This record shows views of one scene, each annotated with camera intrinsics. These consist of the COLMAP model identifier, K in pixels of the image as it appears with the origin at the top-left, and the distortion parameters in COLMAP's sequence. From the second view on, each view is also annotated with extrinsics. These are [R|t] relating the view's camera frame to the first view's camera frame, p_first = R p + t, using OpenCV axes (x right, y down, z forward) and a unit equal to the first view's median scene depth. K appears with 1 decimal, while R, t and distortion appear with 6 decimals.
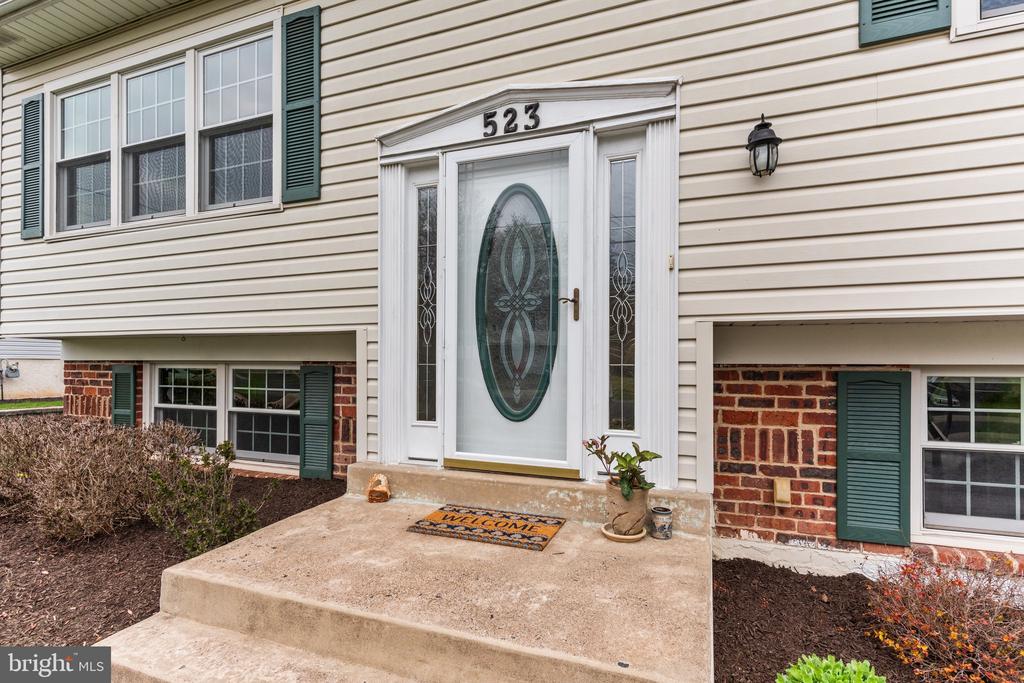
lens RADIAL K [[485.0, 0, 515.4], [0, 485.0, 351.6], [0, 0, 1]] dist [0.003549, -0.000326]
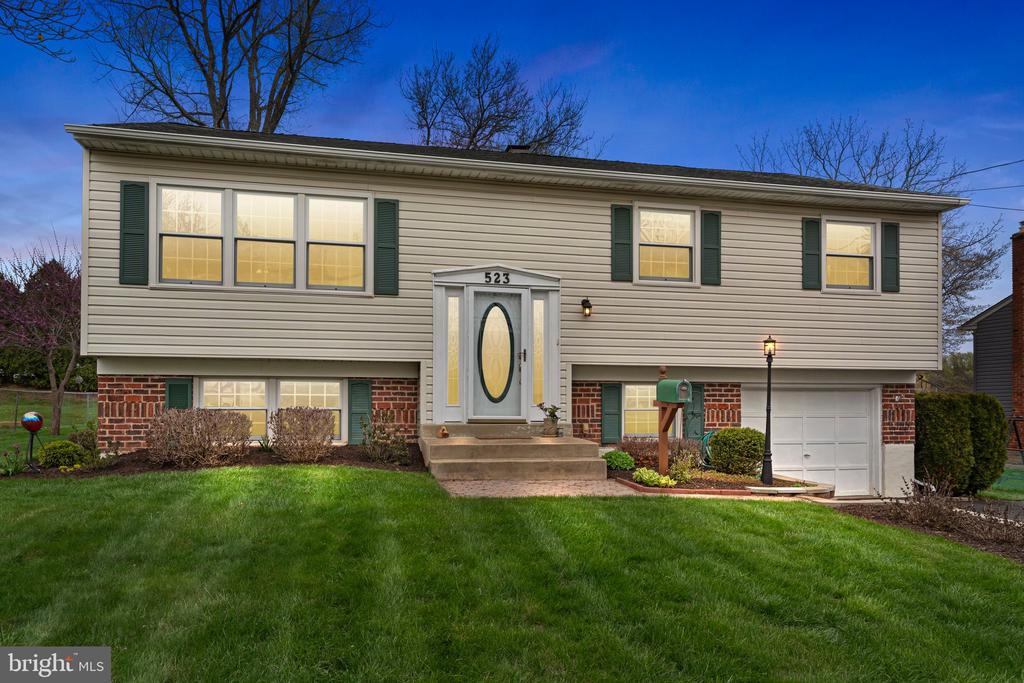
lens RADIAL K [[705.7, 0, 510.0], [0, 705.7, 340.6], [0, 0, 1]] dist [-0.003757, -0.000182]
pose [[0.834600, 0.050919, 0.548499, -1.908843], [-0.010913, 0.997052, -0.075954, 0.105734], [-0.550749, 0.057406, 0.832695, -1.989518]]
